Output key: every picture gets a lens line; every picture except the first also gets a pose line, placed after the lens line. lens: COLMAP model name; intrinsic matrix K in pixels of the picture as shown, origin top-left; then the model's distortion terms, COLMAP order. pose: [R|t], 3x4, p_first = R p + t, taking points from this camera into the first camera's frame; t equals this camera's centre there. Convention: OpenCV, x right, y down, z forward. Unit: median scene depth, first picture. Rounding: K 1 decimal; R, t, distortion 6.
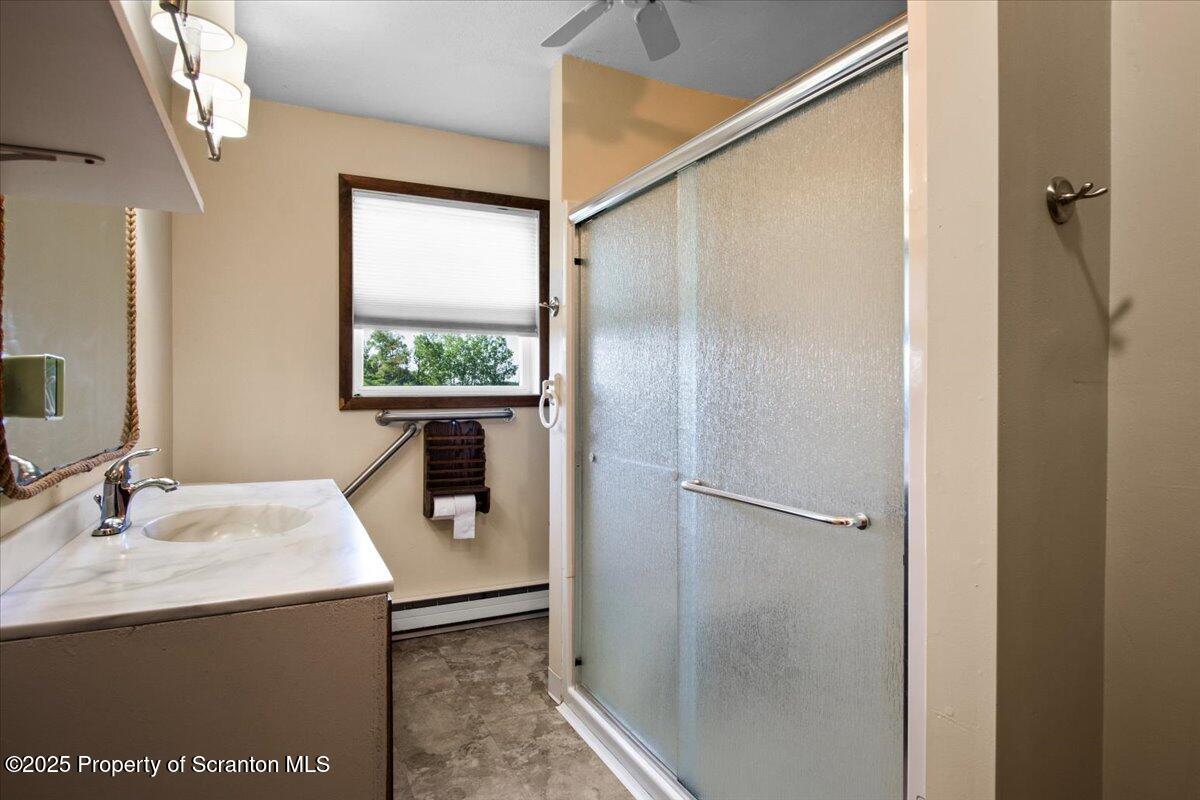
lens RADIAL K [[651.9, 0, 588.2], [0, 651.9, 383.4], [0, 0, 1]] dist [-0.014076, 0.000667]
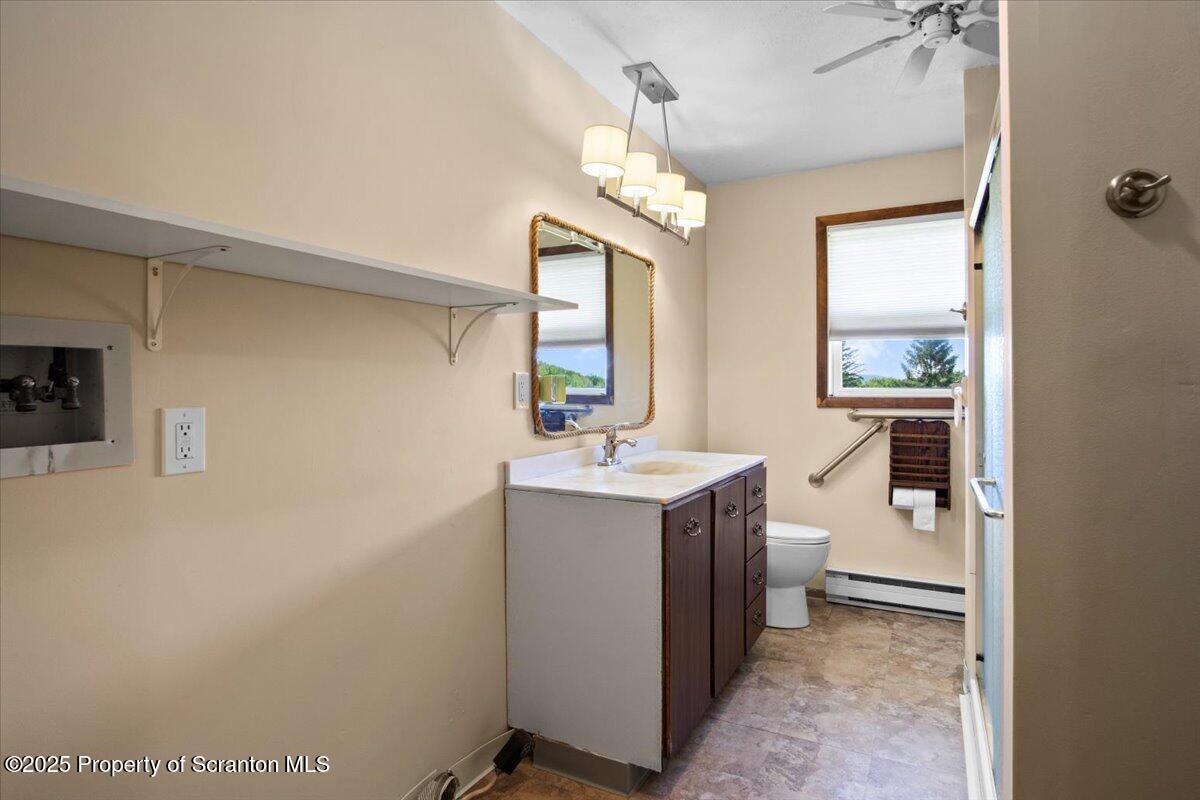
lens RADIAL K [[651.9, 0, 588.2], [0, 651.9, 383.4], [0, 0, 1]] dist [-0.014076, 0.000667]
pose [[0.582104, -0.006461, -0.813089, 0.369103], [0.003967, 0.999979, -0.005106, 0.000019], [0.813105, -0.000253, 0.582117, -0.076542]]
